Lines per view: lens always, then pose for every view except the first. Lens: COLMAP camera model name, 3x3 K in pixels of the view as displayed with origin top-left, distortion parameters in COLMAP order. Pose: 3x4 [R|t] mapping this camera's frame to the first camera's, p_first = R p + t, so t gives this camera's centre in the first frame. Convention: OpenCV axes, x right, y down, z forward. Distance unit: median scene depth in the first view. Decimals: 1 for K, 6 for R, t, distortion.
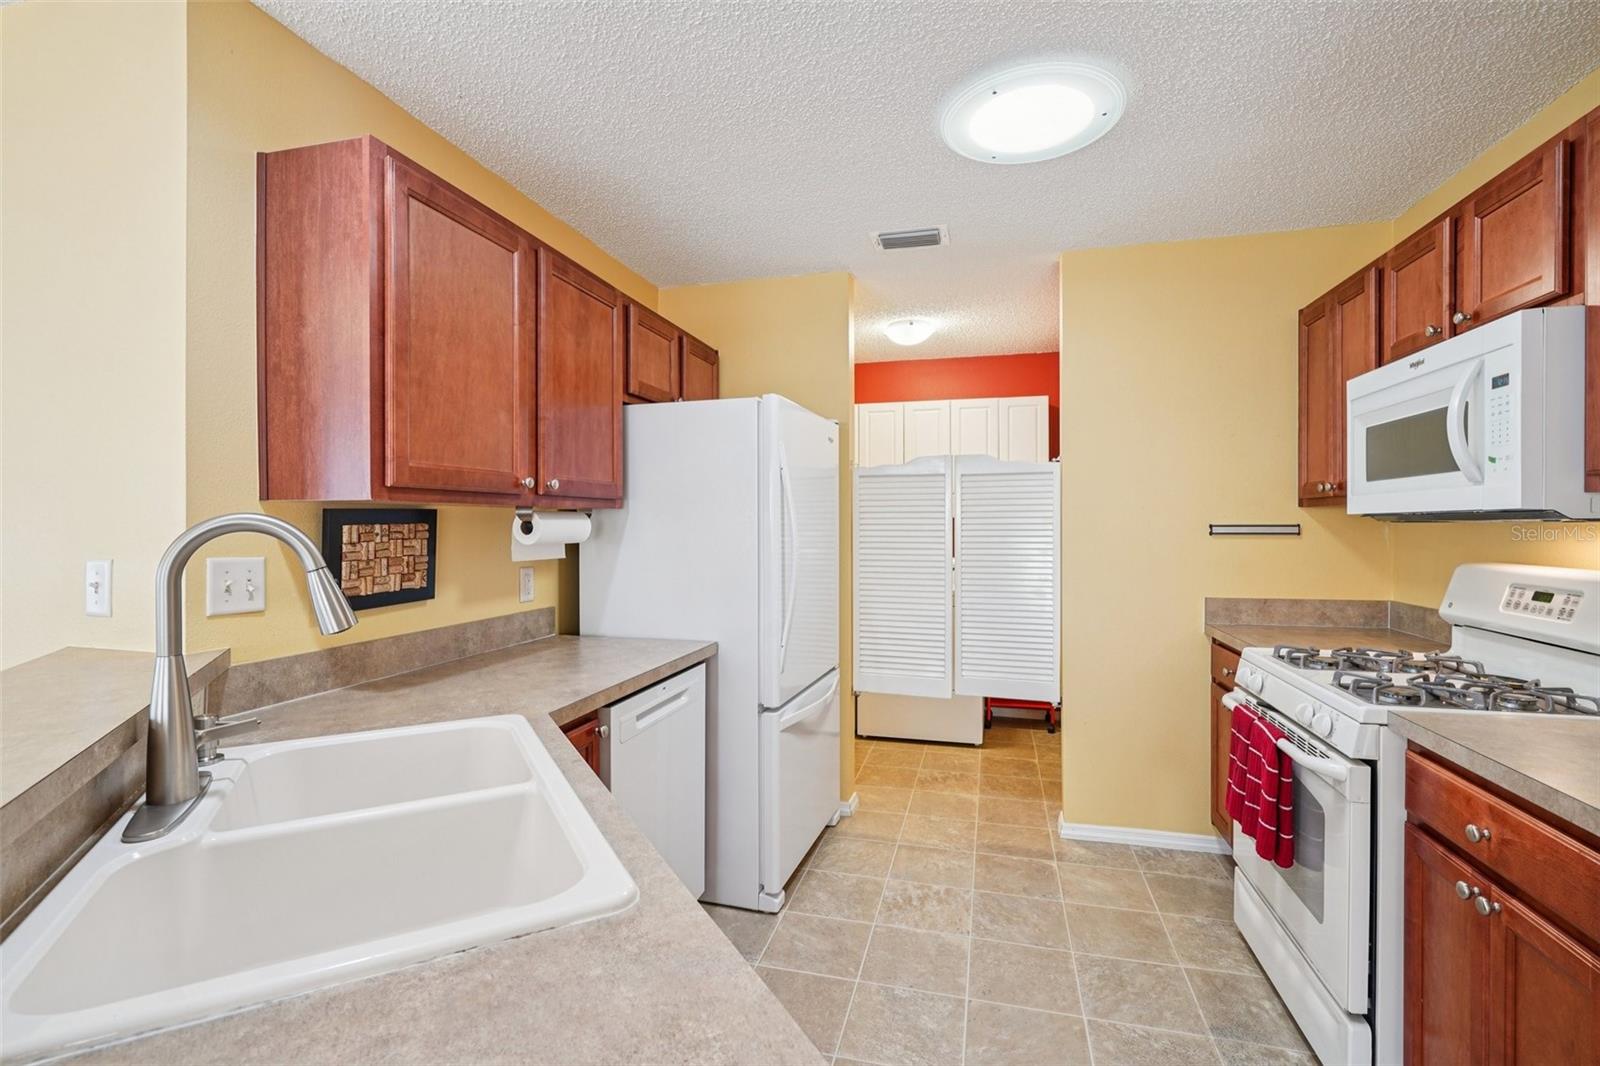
lens RADIAL K [[725.2, 0, 800.7], [0, 725.2, 529.4], [0, 0, 1]] dist [-0.008004, 0.004239]
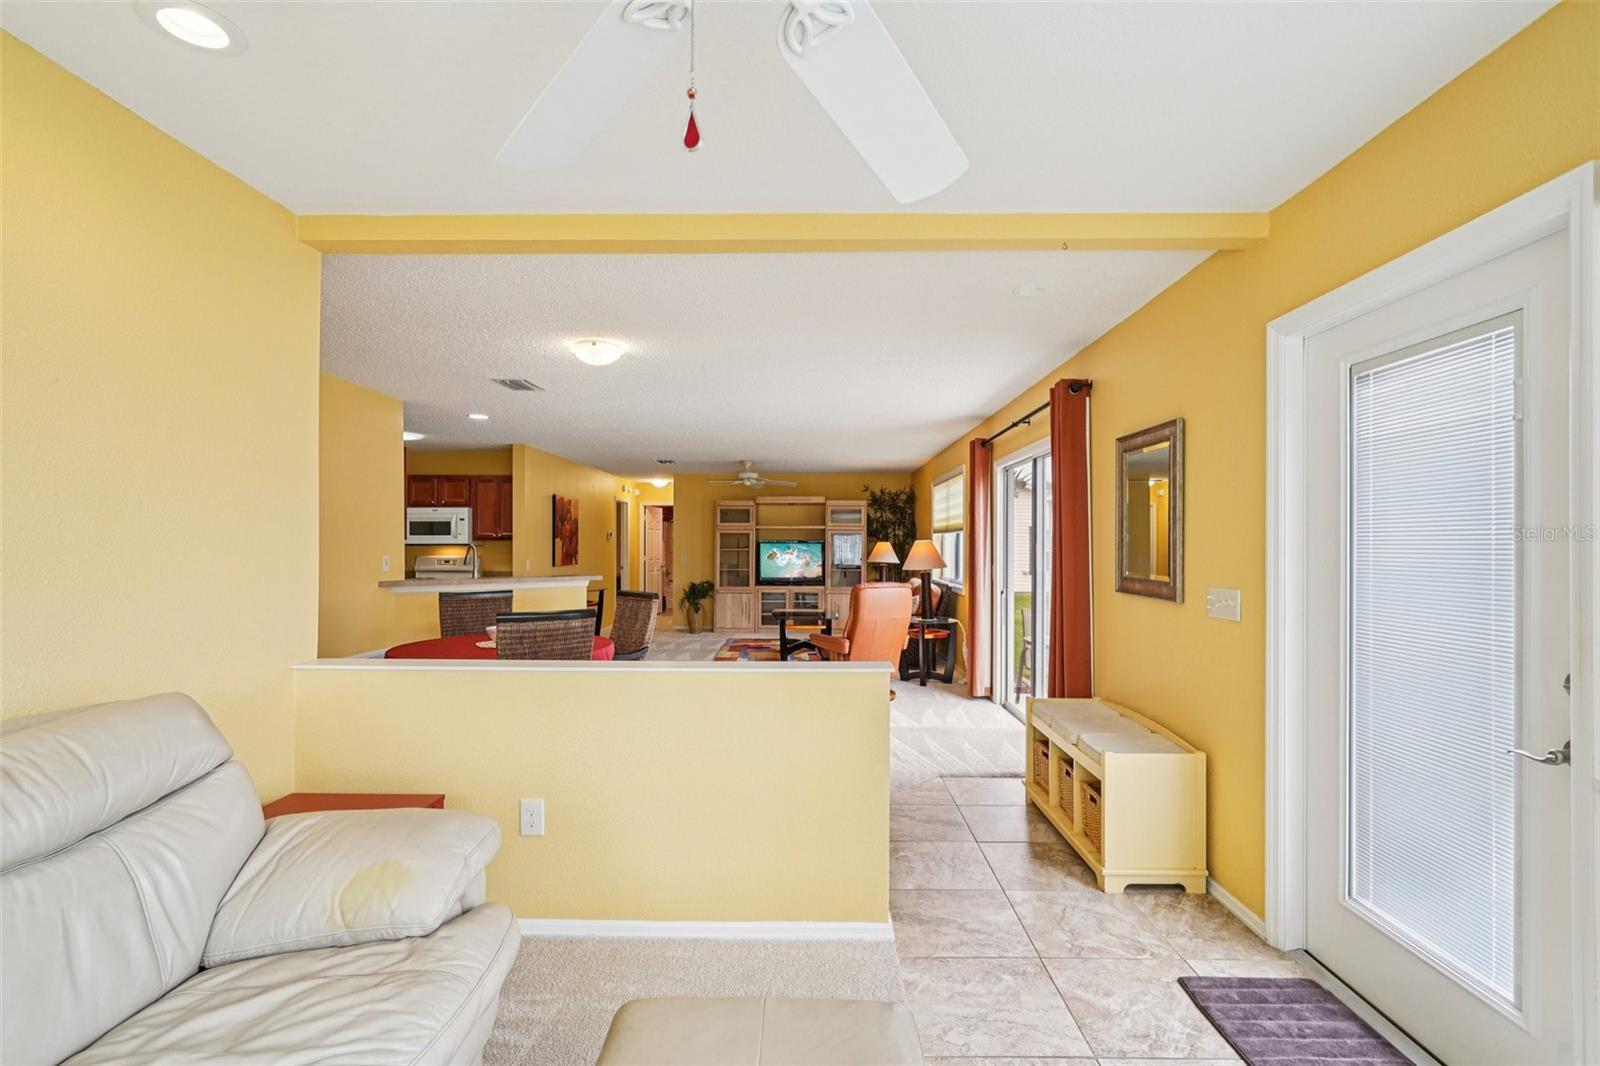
lens RADIAL K [[725.2, 0, 799.6], [0, 725.2, 536.1], [0, 0, 1]] dist [-0.008004, 0.004239]
pose [[-0.237969, 0.014995, 0.971157, -3.722504], [0.006082, 0.999884, -0.013949, 0.005128], [-0.971254, 0.002587, -0.238032, -0.108553]]
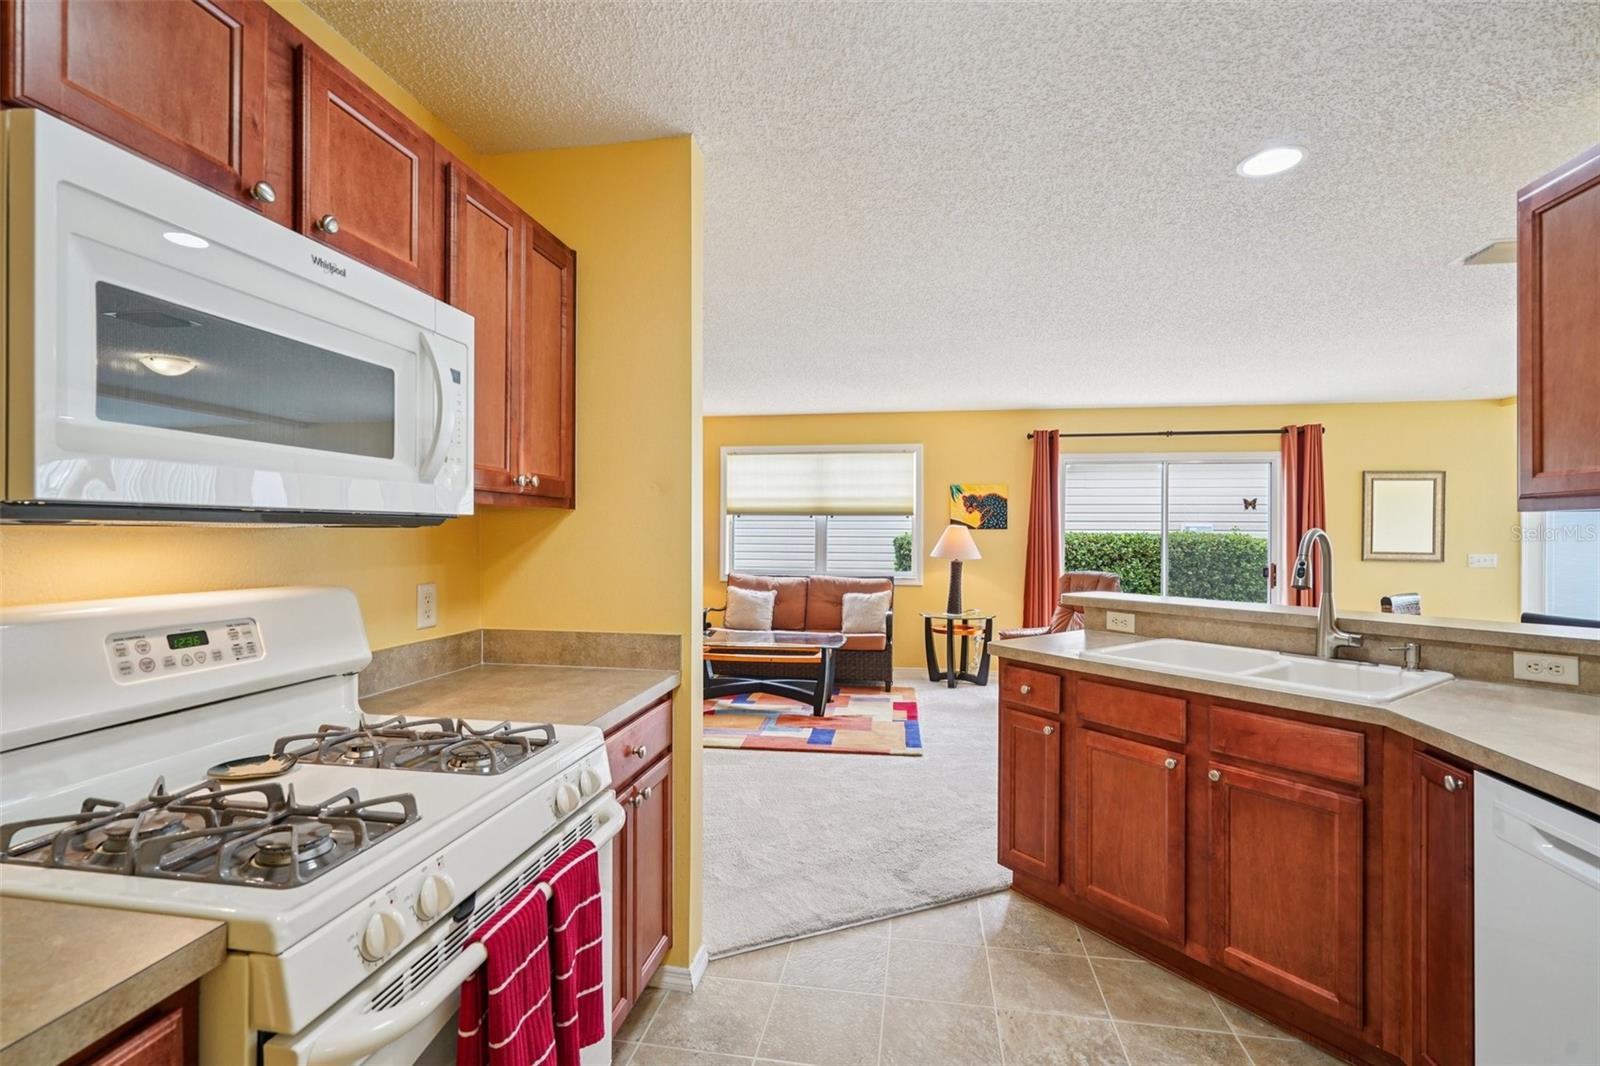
lens RADIAL K [[725.2, 0, 800.7], [0, 725.2, 535.1], [0, 0, 1]] dist [-0.008004, 0.004239]
pose [[-0.995682, -0.002796, -0.092792, 0.475391], [-0.003801, 0.999936, 0.010655, -0.010158], [0.092756, 0.010961, -0.995629, 1.530088]]
